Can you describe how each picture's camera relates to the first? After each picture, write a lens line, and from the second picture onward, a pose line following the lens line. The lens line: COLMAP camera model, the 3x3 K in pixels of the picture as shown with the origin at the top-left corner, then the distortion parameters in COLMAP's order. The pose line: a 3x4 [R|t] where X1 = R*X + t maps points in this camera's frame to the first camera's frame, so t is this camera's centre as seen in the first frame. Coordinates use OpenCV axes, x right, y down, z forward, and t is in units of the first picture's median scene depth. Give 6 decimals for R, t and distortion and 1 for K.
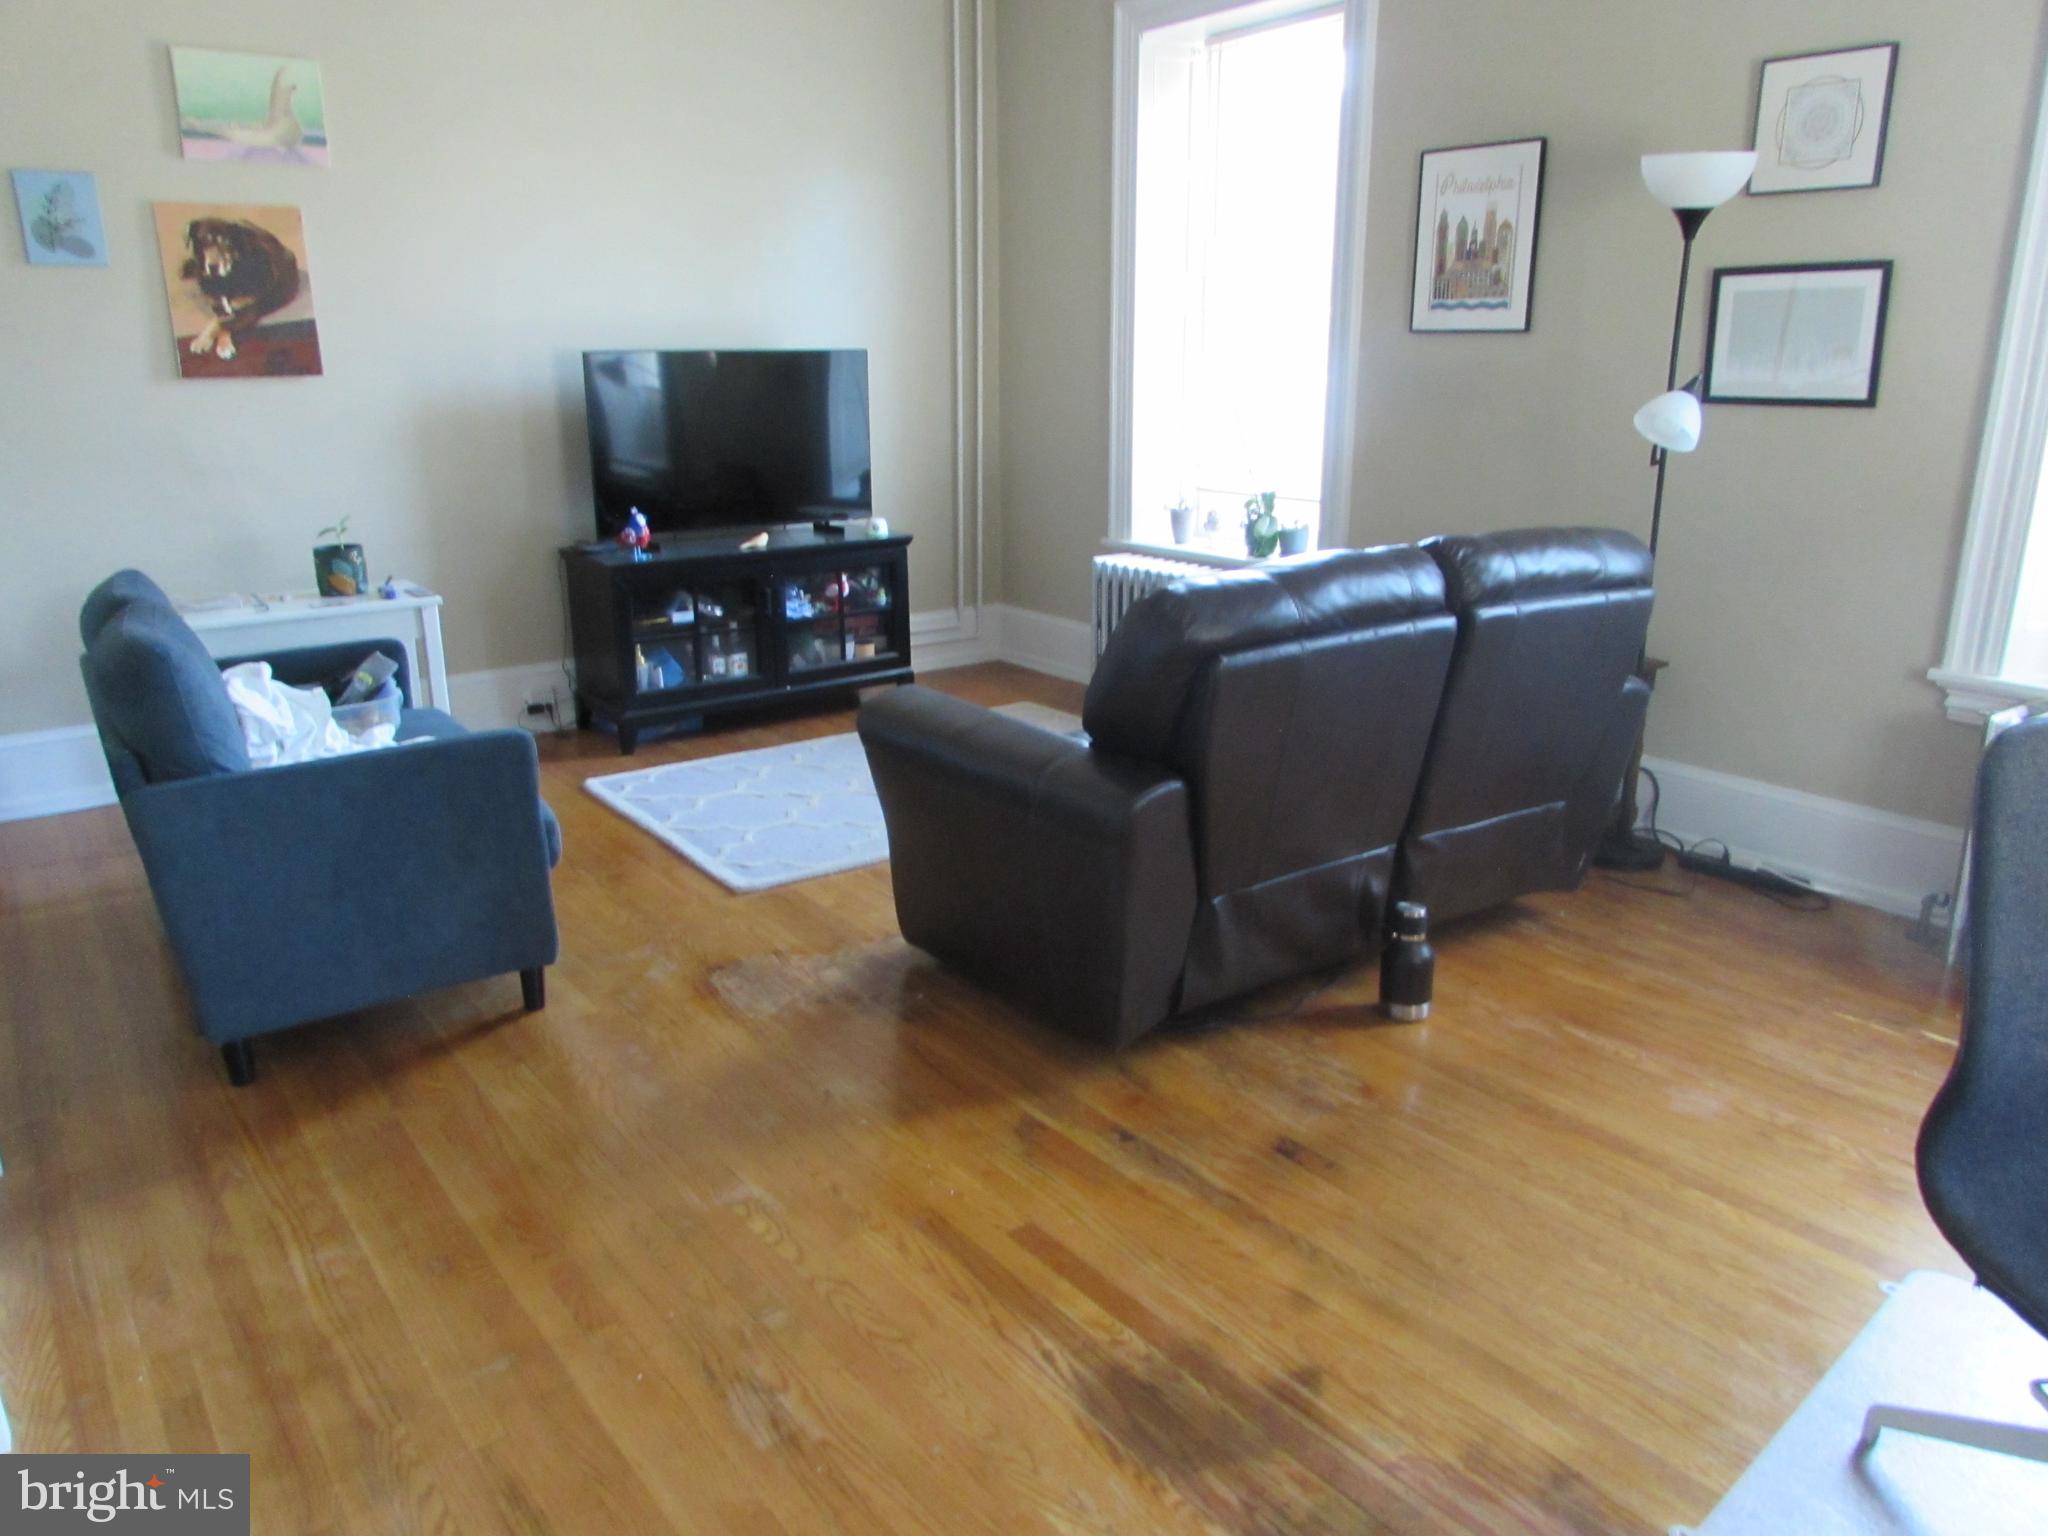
lens RADIAL K [[1420.3, 0, 1024.0], [0, 1420.3, 768.0], [0, 0, 1]] dist [-0.035918, 0.005643]
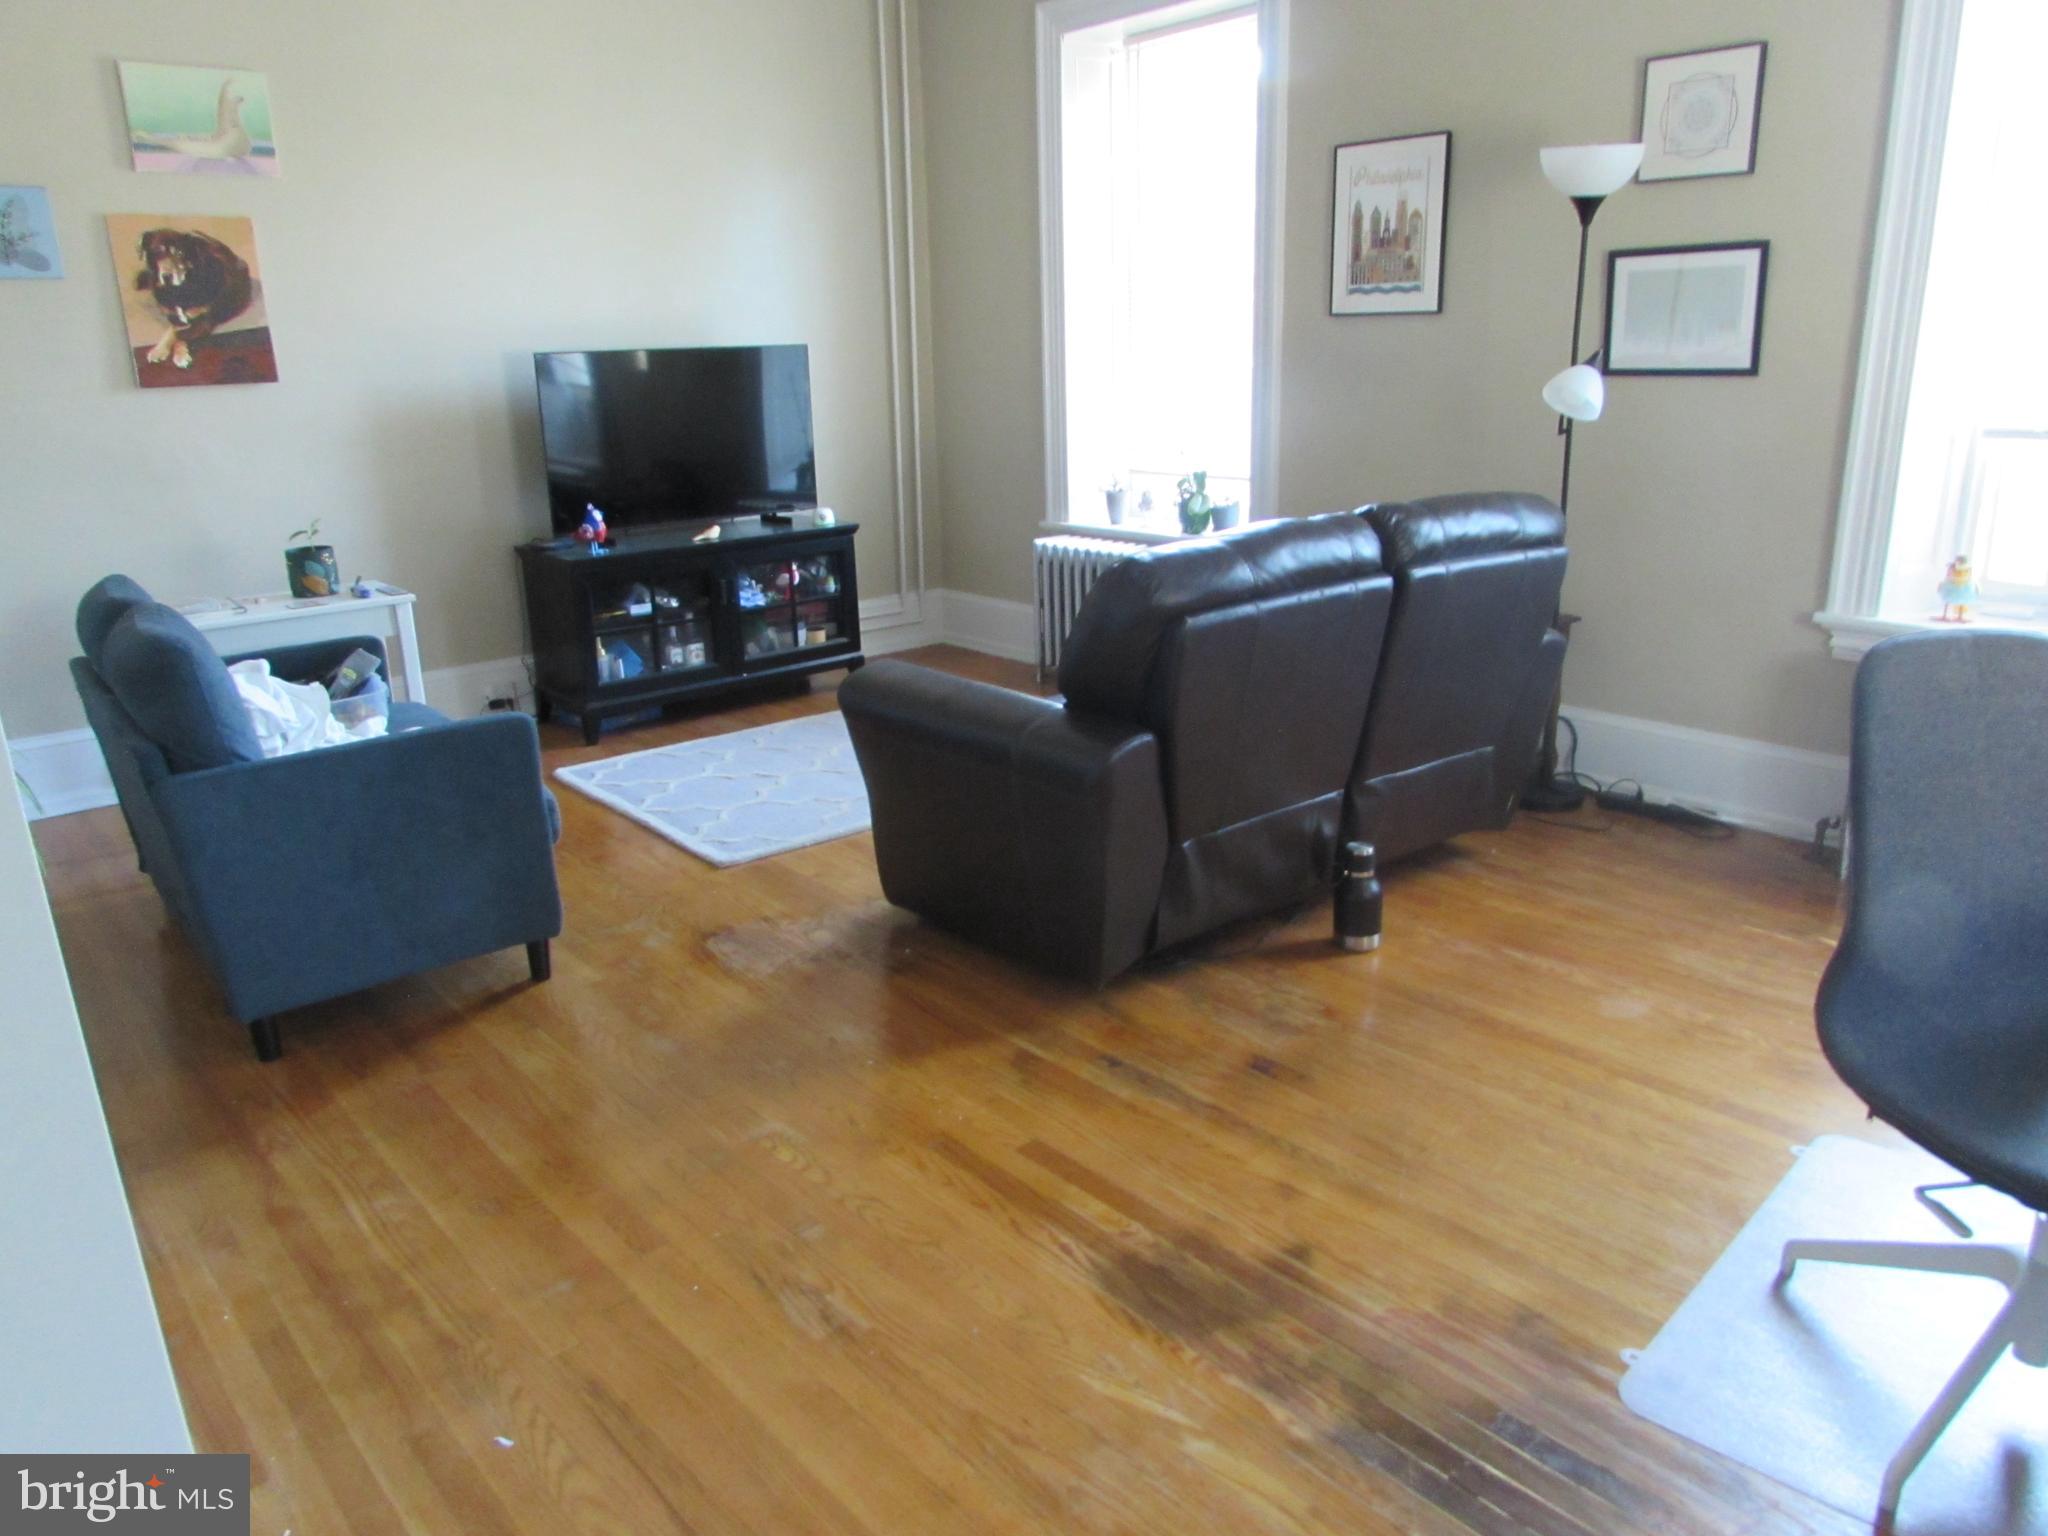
lens RADIAL K [[1429.8, 0, 1024.0], [0, 1429.8, 768.0], [0, 0, 1]] dist [-0.034729, 0.004044]
pose [[0.997513, -0.039533, 0.058348, -0.044881], [0.039288, 0.999214, 0.005340, 0.022172], [-0.058514, -0.003035, 0.998282, -0.076879]]
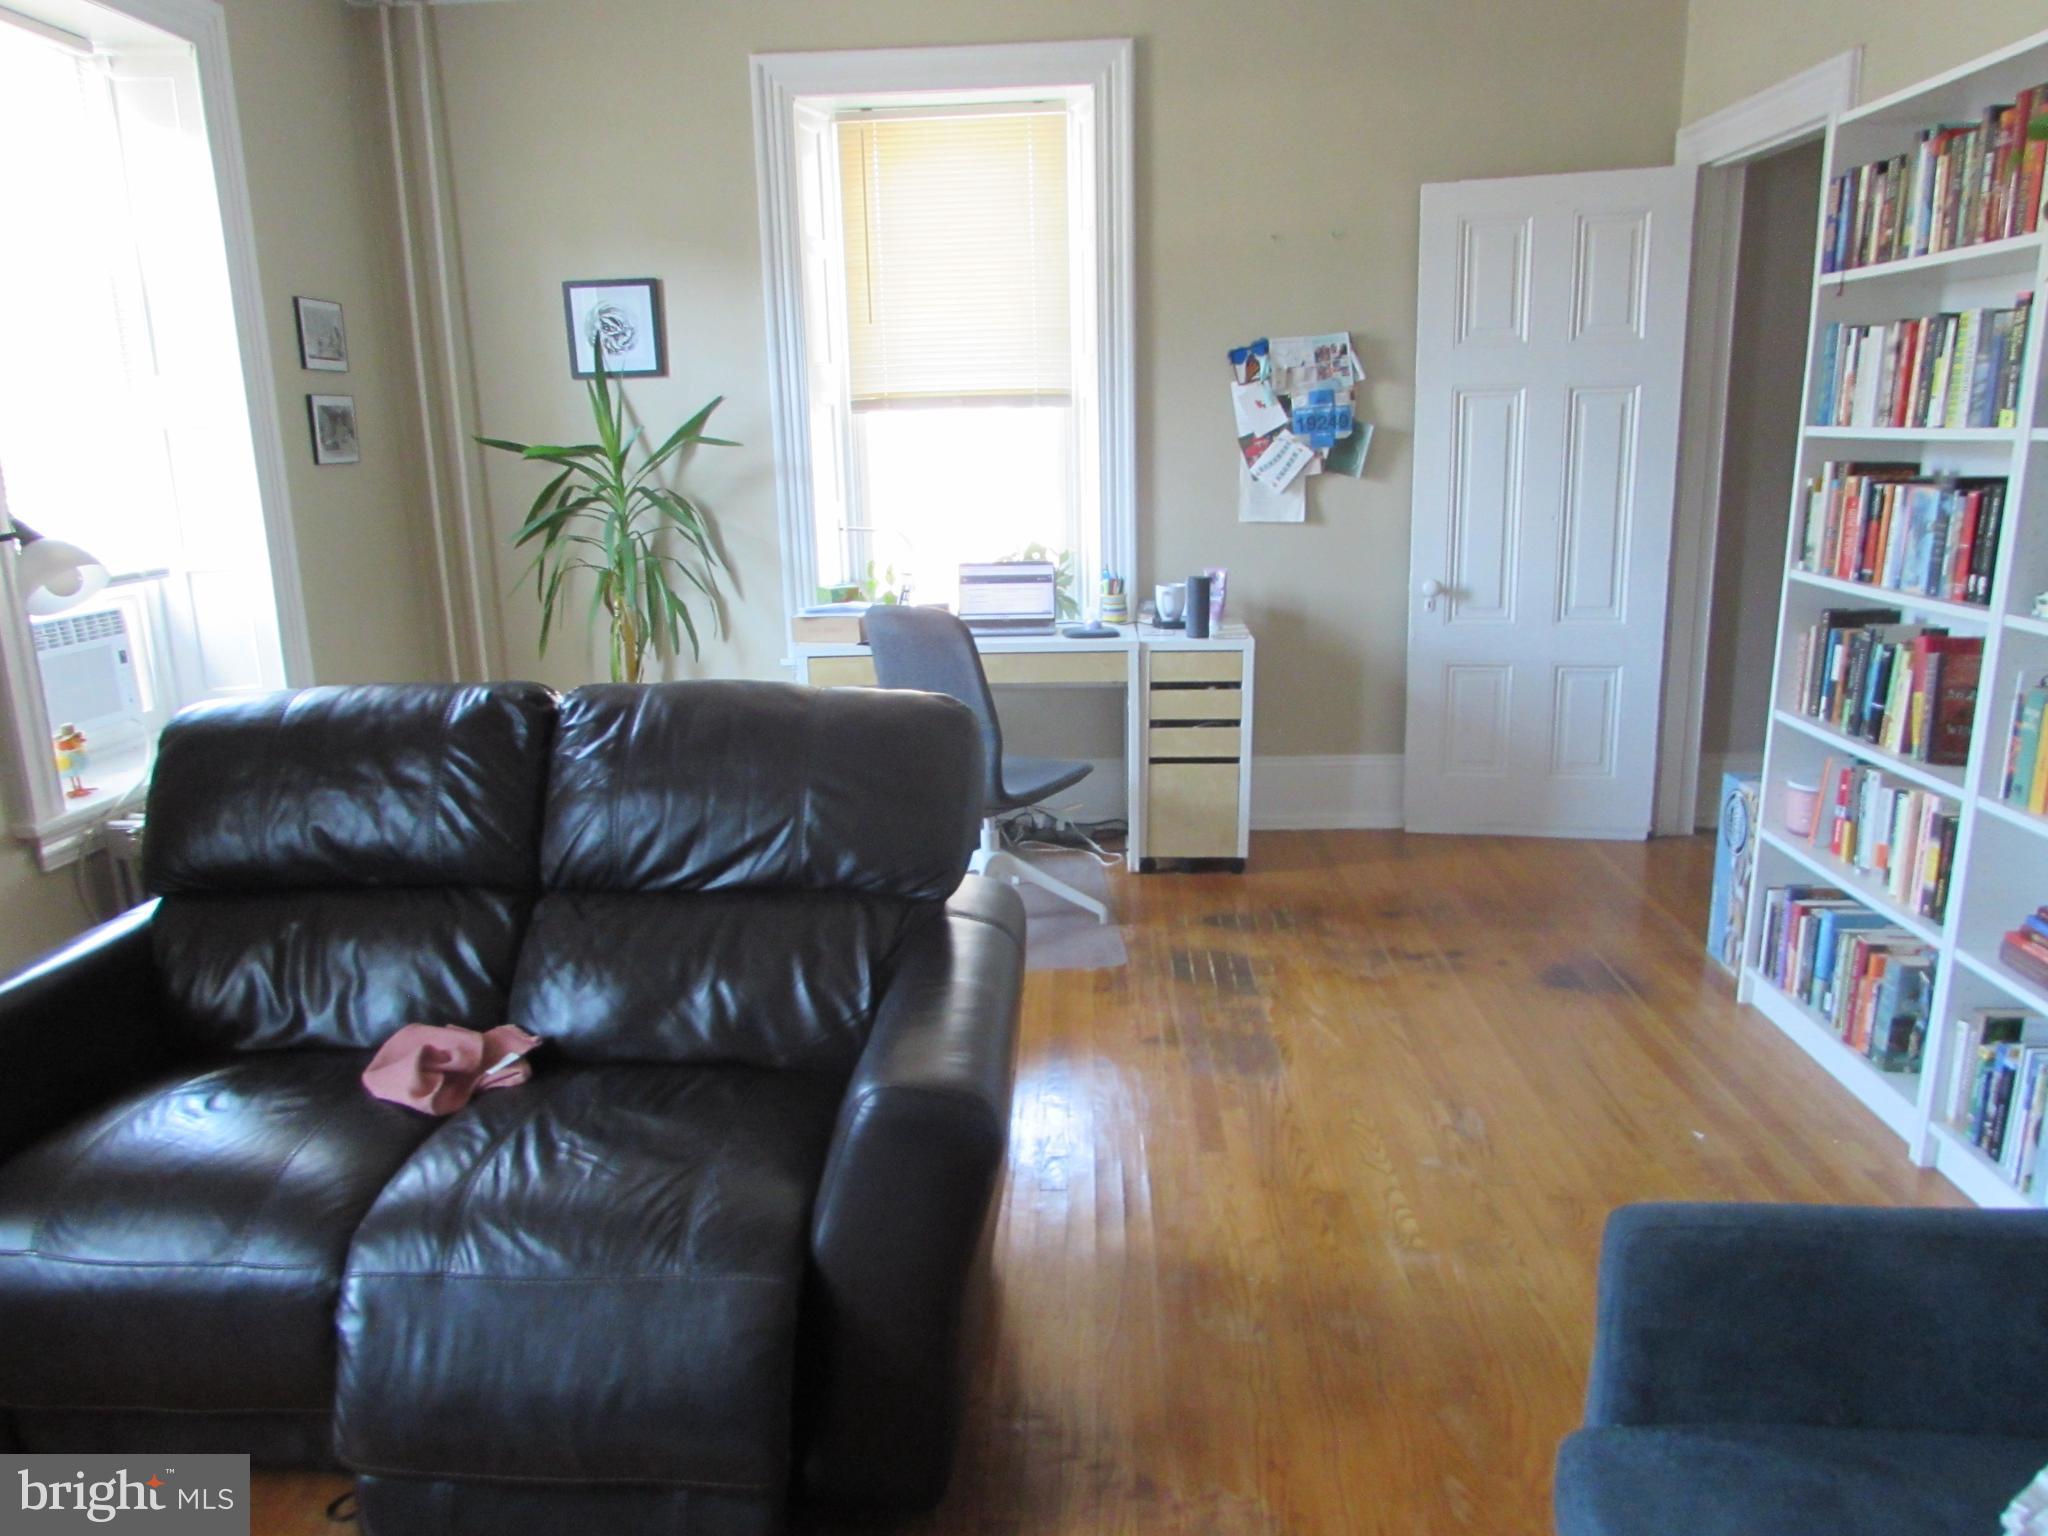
lens RADIAL K [[1420.3, 0, 1024.0], [0, 1420.3, 768.0], [0, 0, 1]] dist [-0.035918, 0.005643]
pose [[-0.764052, -0.126634, 0.632604, -0.481298], [0.211212, 0.877413, 0.430739, -0.417366], [-0.609601, 0.462721, -0.643643, 1.363310]]
